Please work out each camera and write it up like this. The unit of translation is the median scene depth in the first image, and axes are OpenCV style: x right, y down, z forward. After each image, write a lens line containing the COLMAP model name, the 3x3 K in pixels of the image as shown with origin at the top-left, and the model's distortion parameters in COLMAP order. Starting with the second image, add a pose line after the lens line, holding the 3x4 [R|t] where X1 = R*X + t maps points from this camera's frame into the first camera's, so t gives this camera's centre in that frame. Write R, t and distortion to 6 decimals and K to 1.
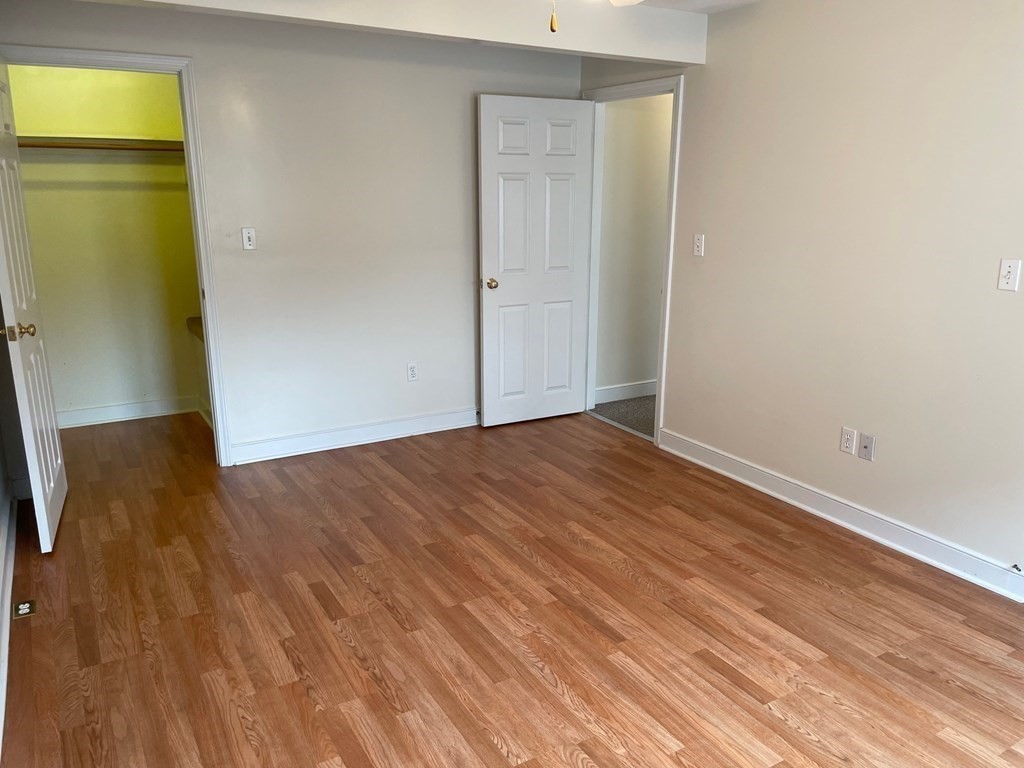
lens RADIAL K [[776.6, 0, 515.0], [0, 776.6, 385.1], [0, 0, 1]] dist [0.083087, -0.108007]
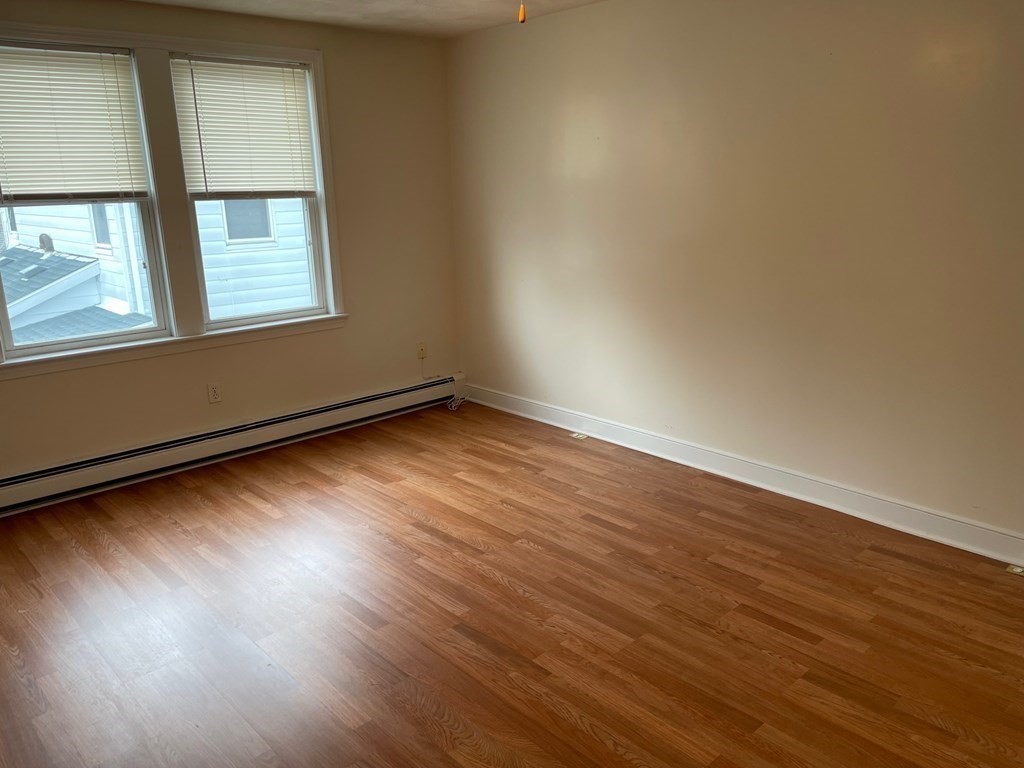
lens RADIAL K [[776.6, 0, 519.6], [0, 776.6, 381.4], [0, 0, 1]] dist [0.083087, -0.108007]
pose [[-0.975684, 0.066619, -0.208814, 0.196549], [-0.042142, 0.877897, 0.476991, -0.346209], [0.215094, 0.474192, -0.853743, 1.375972]]
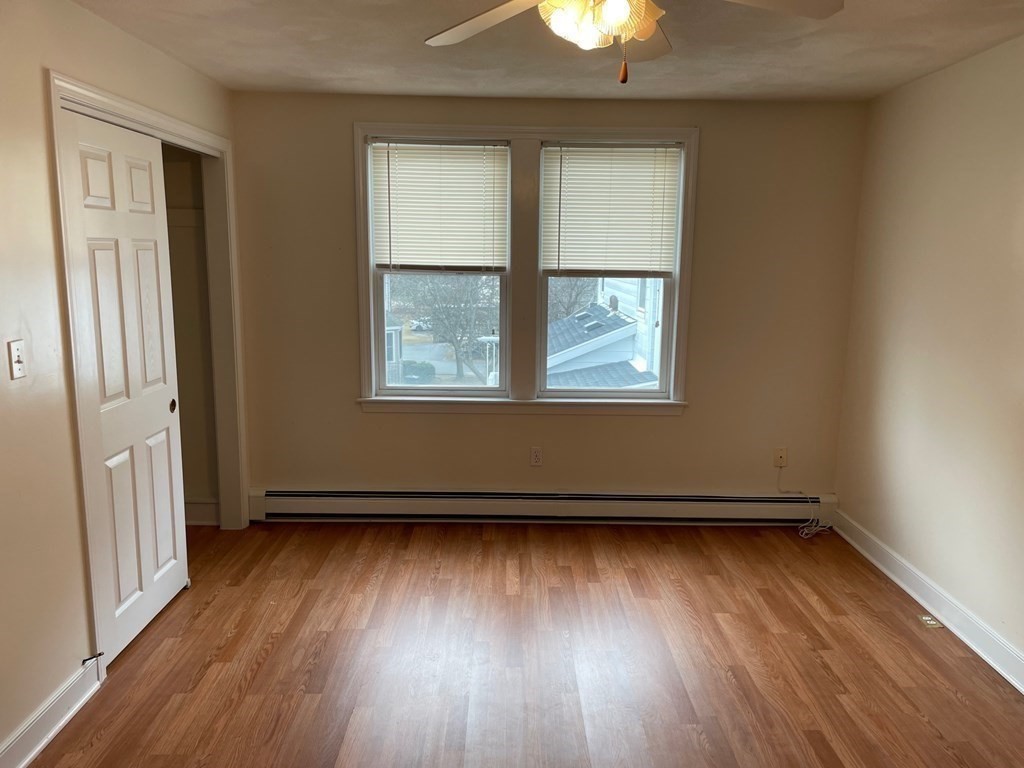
lens RADIAL K [[776.6, 0, 521.3], [0, 776.6, 384.2], [0, 0, 1]] dist [0.083087, -0.108007]
pose [[-0.867430, -0.103087, 0.486763, -0.190694], [0.103825, 0.919264, 0.379703, -0.318164], [-0.486605, 0.379904, -0.786694, 1.193426]]
